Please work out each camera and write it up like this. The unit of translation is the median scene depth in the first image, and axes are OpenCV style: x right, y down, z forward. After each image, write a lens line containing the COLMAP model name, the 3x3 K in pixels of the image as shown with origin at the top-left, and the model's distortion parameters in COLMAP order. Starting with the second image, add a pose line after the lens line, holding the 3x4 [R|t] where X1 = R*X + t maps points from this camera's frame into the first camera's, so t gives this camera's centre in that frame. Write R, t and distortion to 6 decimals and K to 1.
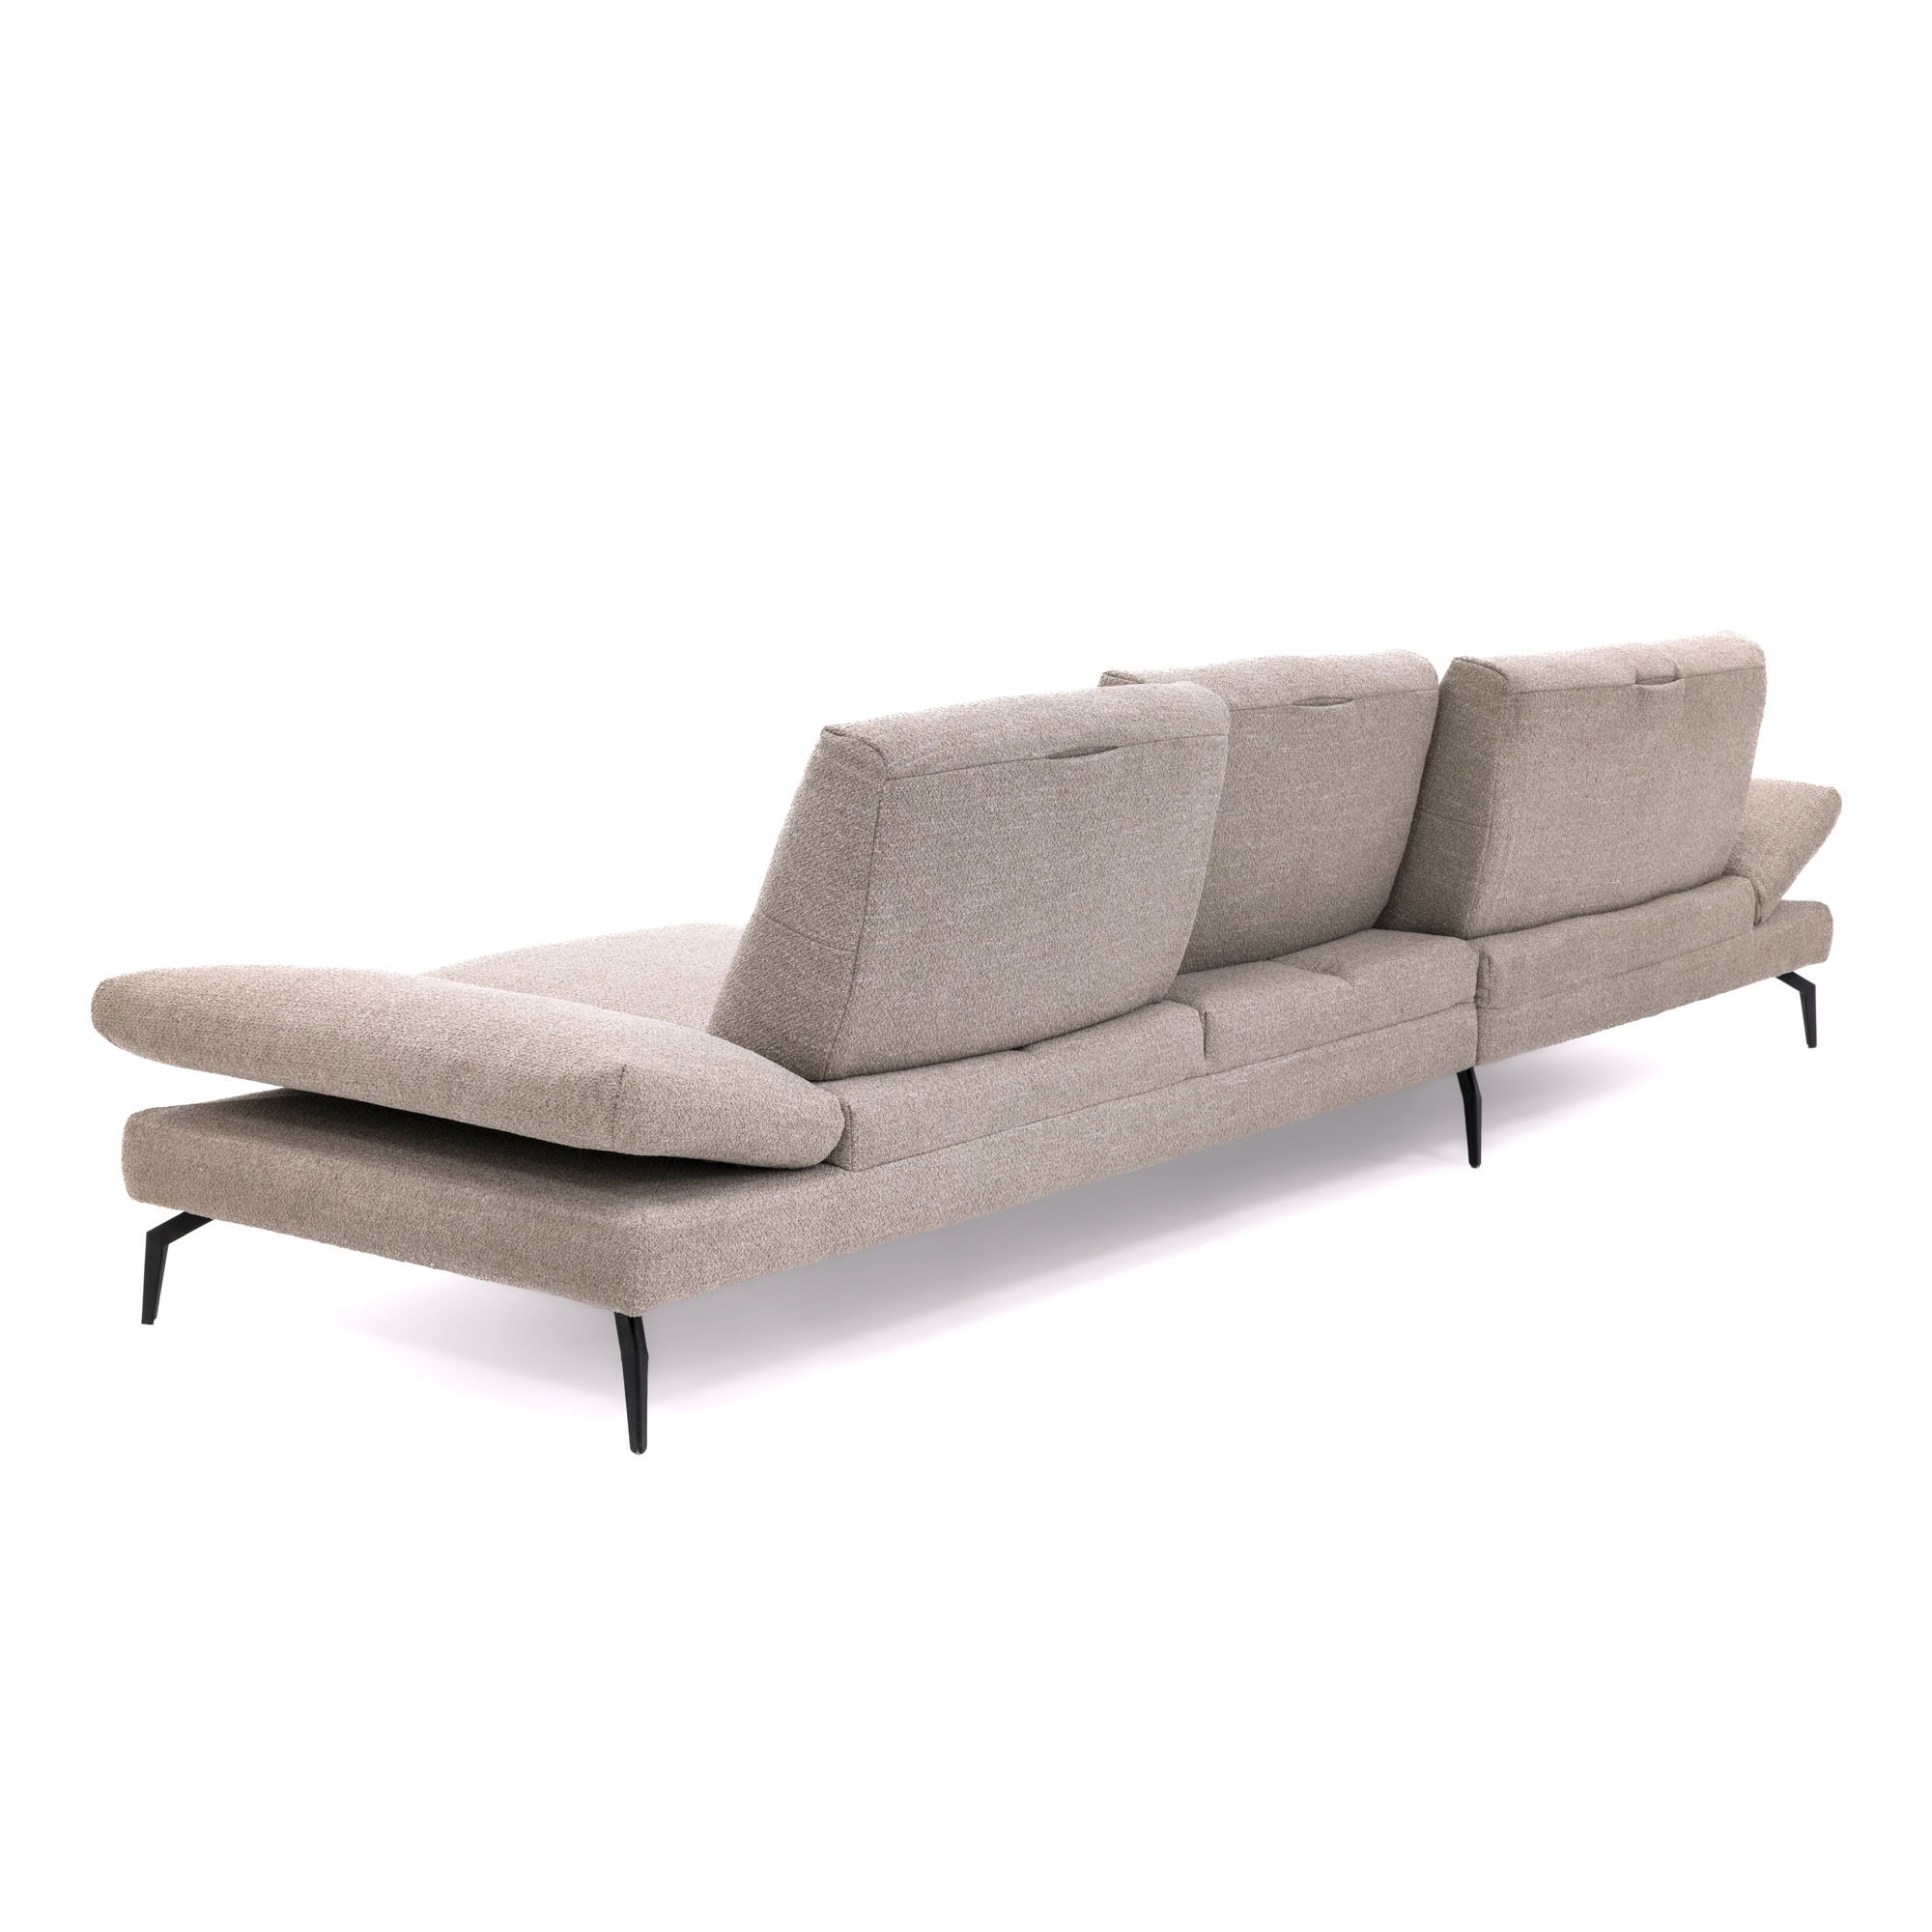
lens RADIAL K [[3052.4, 0, 963.6], [0, 3052.4, 977.8], [0, 0, 1]] dist [0.135232, 0.000000]
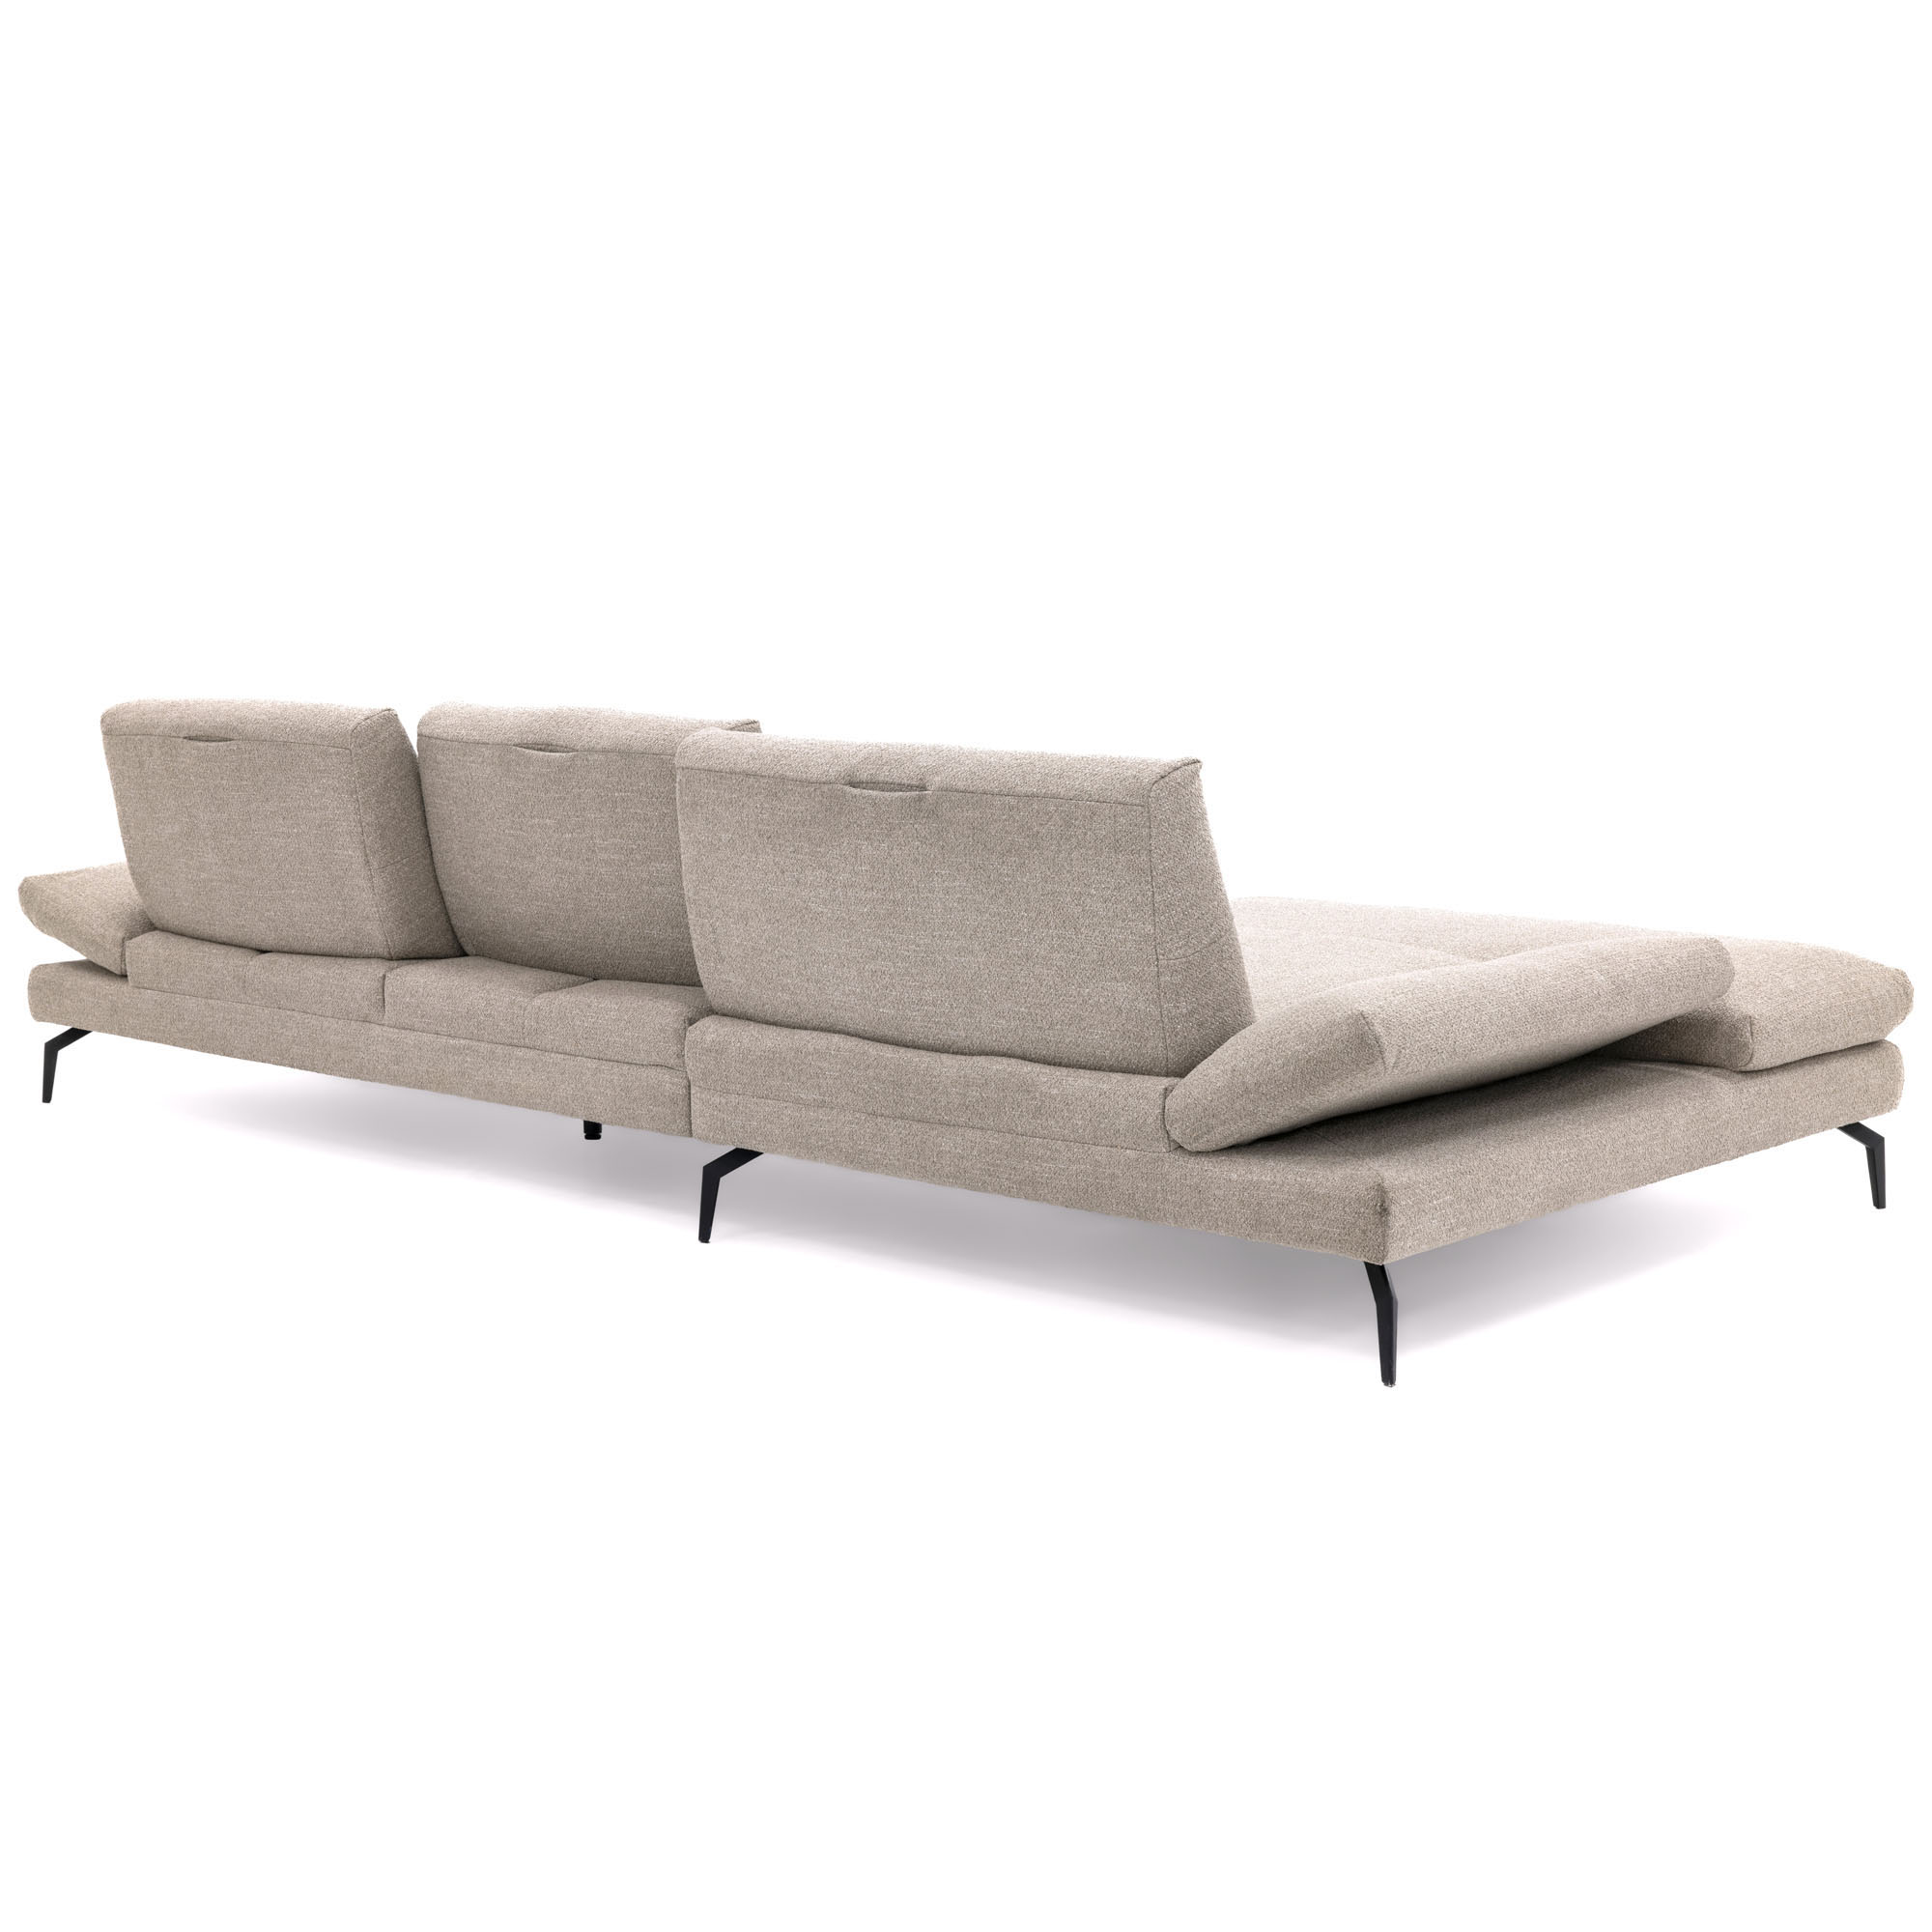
lens RADIAL K [[3119.4, 0, 962.7], [0, 3119.4, 947.0], [0, 0, 1]] dist [0.155191, 0.000000]
pose [[-0.048585, 0.136121, -0.989500, 1.218560], [-0.157274, 0.977269, 0.142161, -0.199934], [0.986359, 0.162530, -0.026072, 1.160601]]
